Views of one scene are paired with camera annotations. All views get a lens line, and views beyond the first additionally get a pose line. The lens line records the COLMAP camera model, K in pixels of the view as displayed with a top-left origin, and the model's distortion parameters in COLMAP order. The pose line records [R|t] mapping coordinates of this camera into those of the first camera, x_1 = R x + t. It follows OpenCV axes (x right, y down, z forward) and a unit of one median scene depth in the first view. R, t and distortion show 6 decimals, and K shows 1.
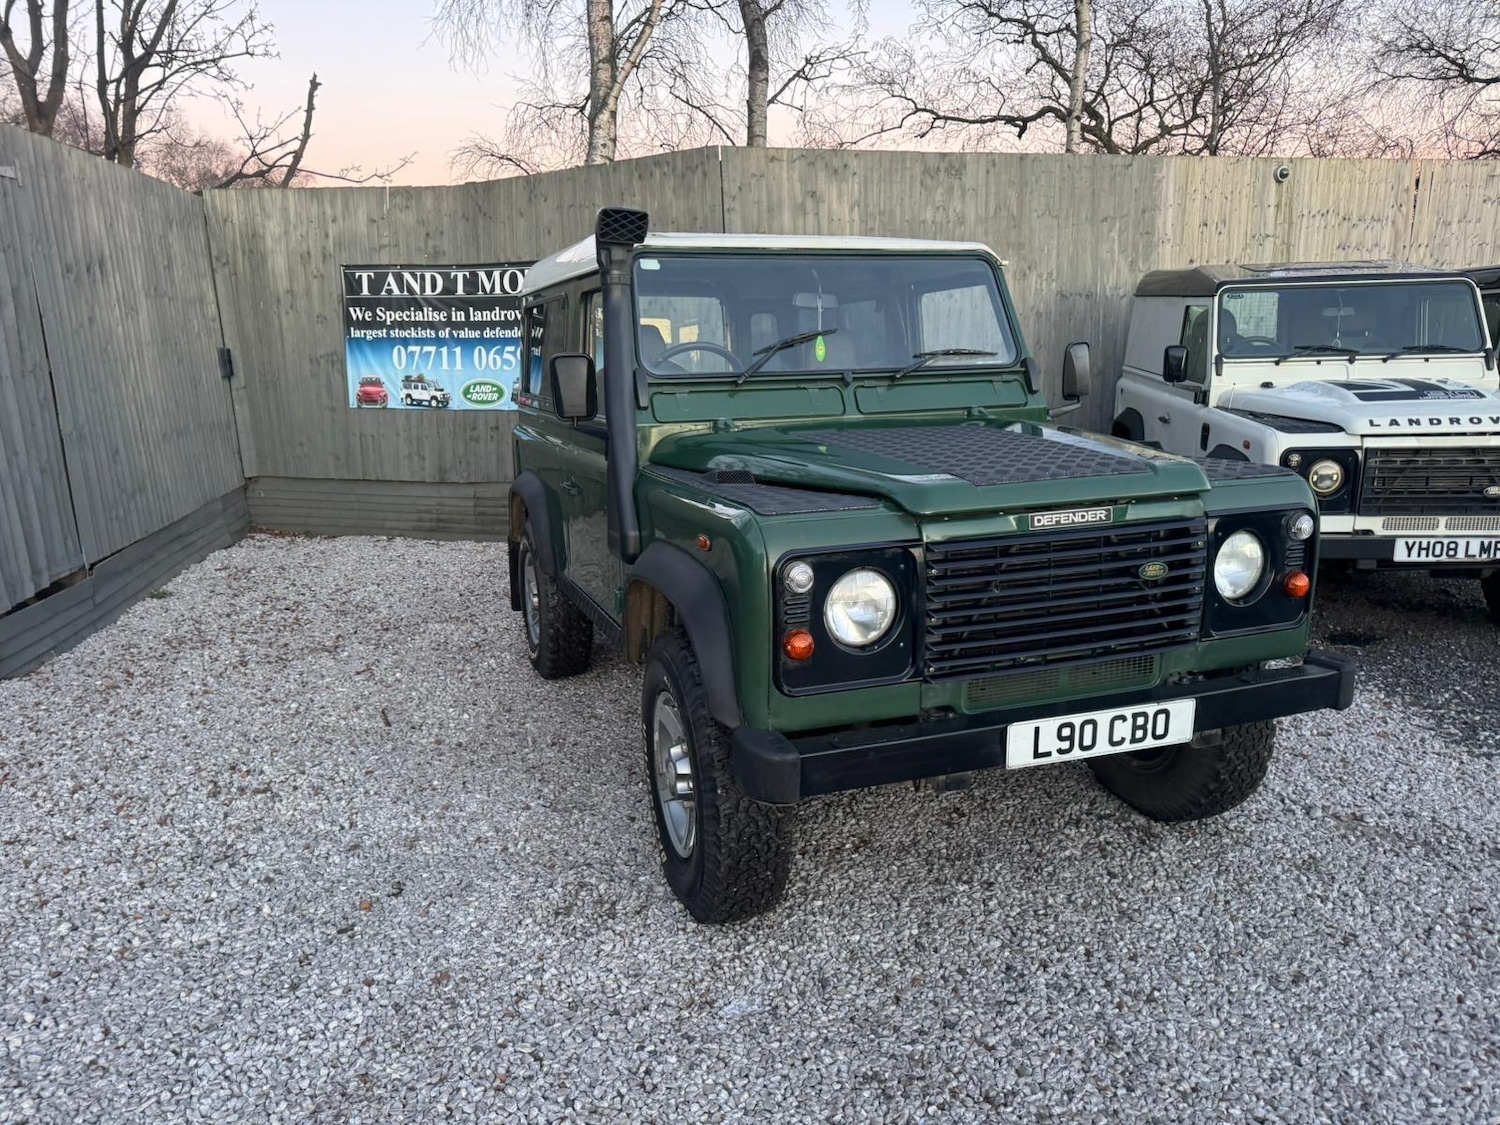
lens RADIAL K [[1277.4, 0, 677.7], [0, 1277.4, 591.3], [0, 0, 1]] dist [0.098273, -0.111377]
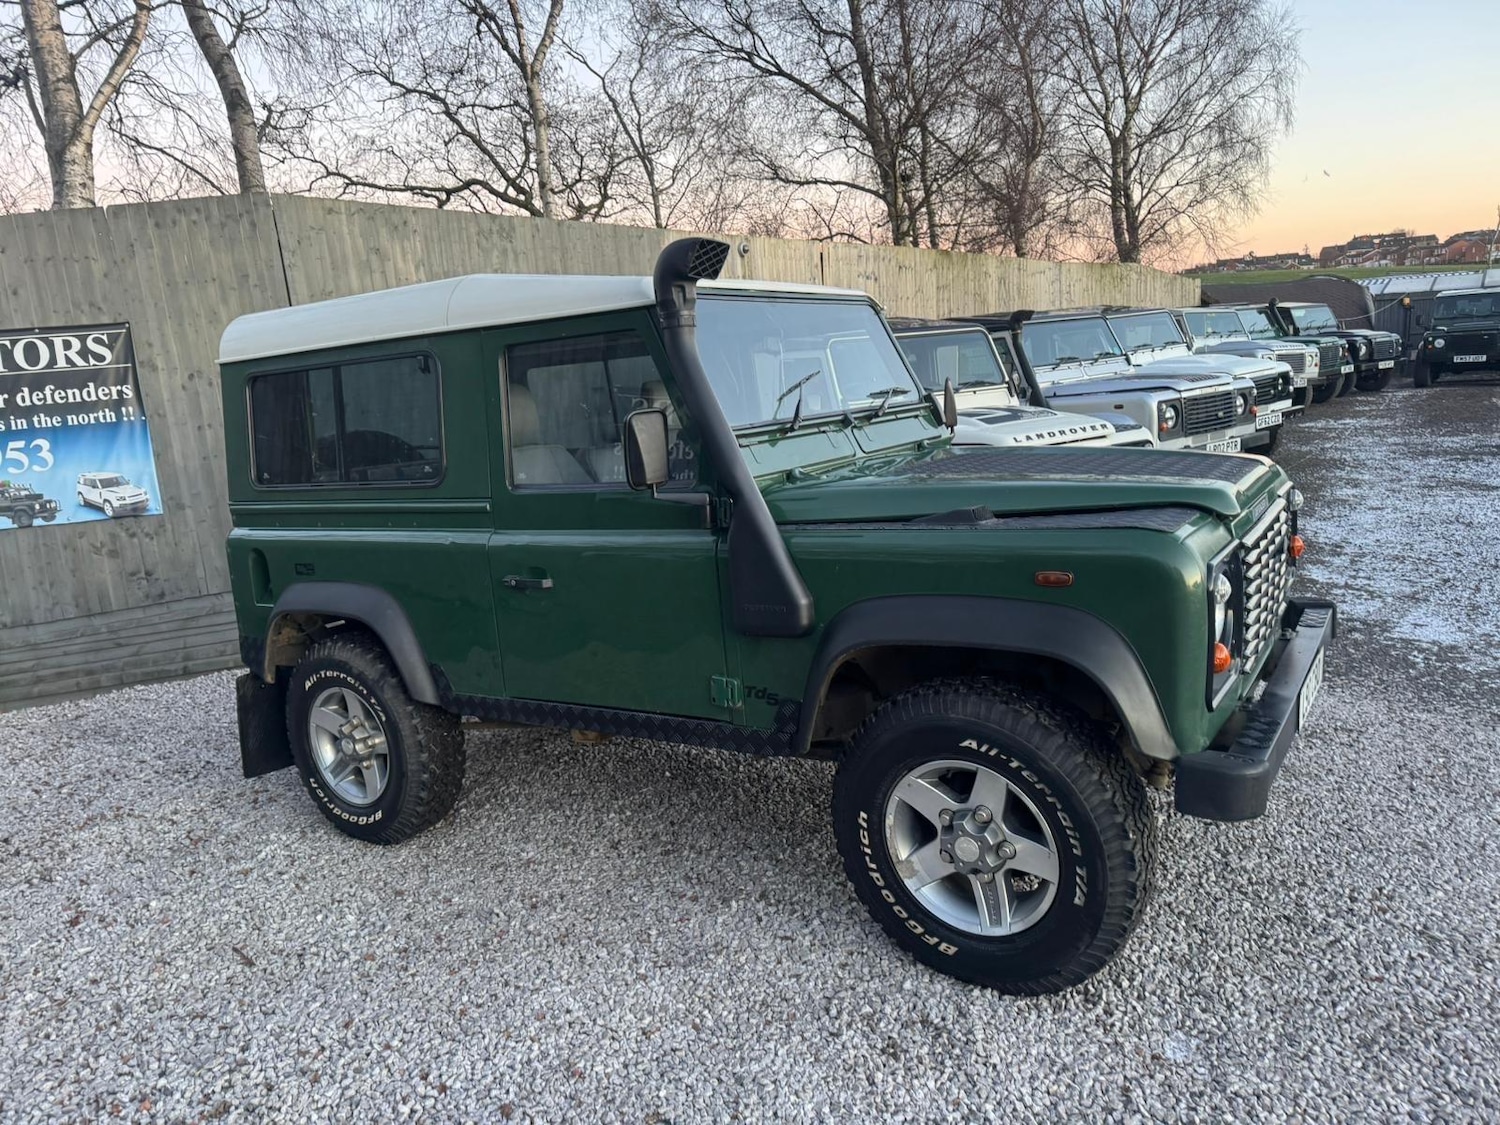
lens RADIAL K [[1266.8, 0, 812.1], [0, 1266.8, 562.8], [0, 0, 1]] dist [0.010227, -0.013169]
pose [[0.723109, -0.141702, 0.676043, -0.345718], [0.194649, 0.980869, -0.002606, -0.038791], [-0.662740, 0.133475, 0.736858, 0.203279]]
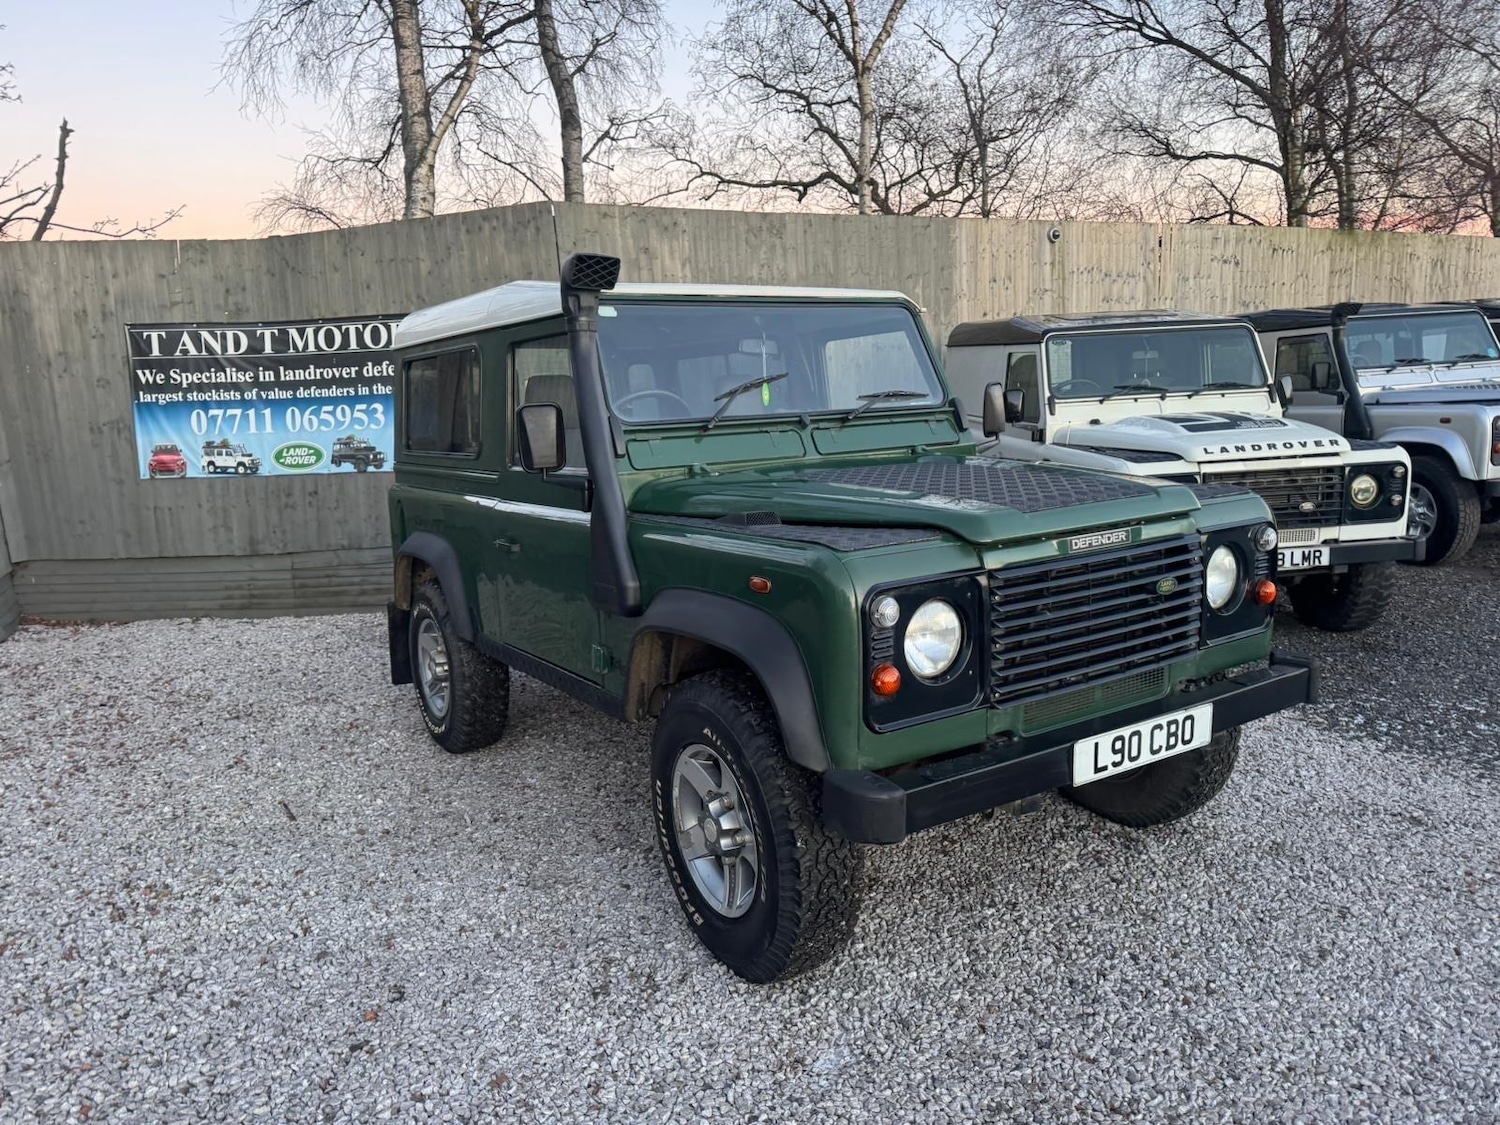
lens RADIAL K [[1300.9, 0, 720.3], [0, 1300.9, 569.0], [0, 0, 1]] dist [0.018138, -0.010290]
pose [[0.966409, -0.058644, 0.250228, -0.122832], [0.074500, 0.995738, -0.054363, 0.000479], [-0.245973, 0.071179, 0.966660, 0.023890]]
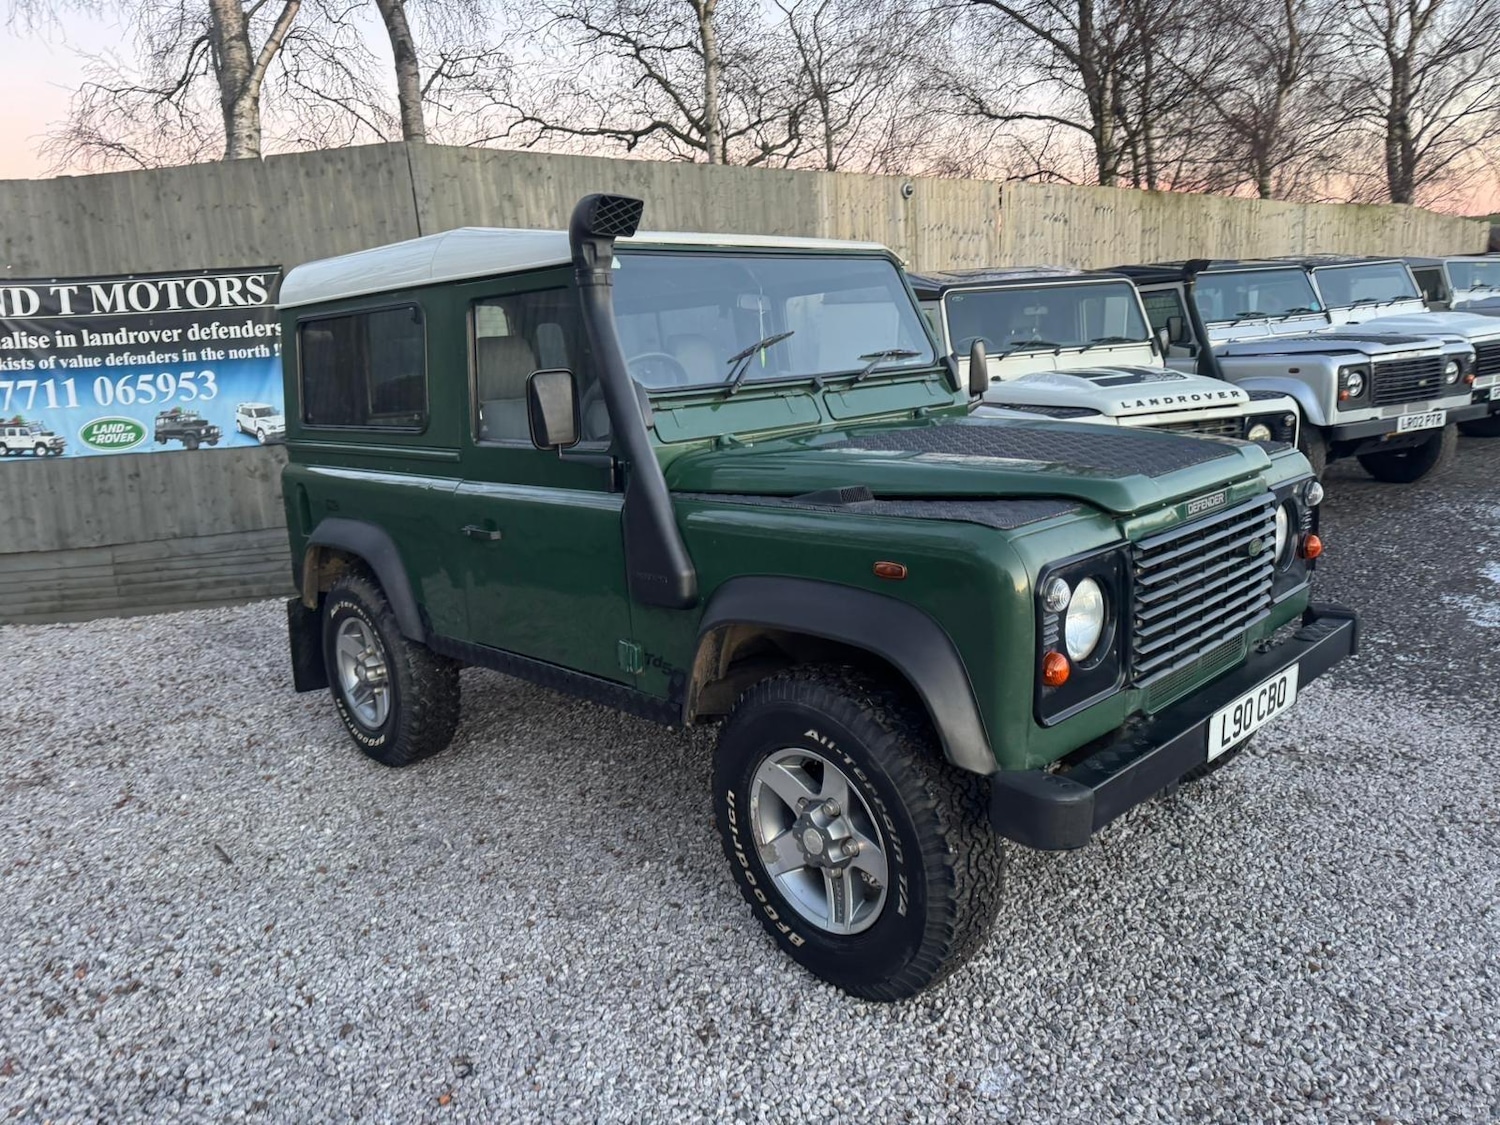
lens RADIAL K [[1275.2, 0, 771.0], [0, 1275.2, 586.5], [0, 0, 1]] dist [0.012345, -0.014754]
pose [[0.878567, -0.122703, 0.461589, -0.214963], [0.129388, 0.991443, 0.017281, -0.024875], [-0.459760, 0.044542, 0.886926, 0.126621]]
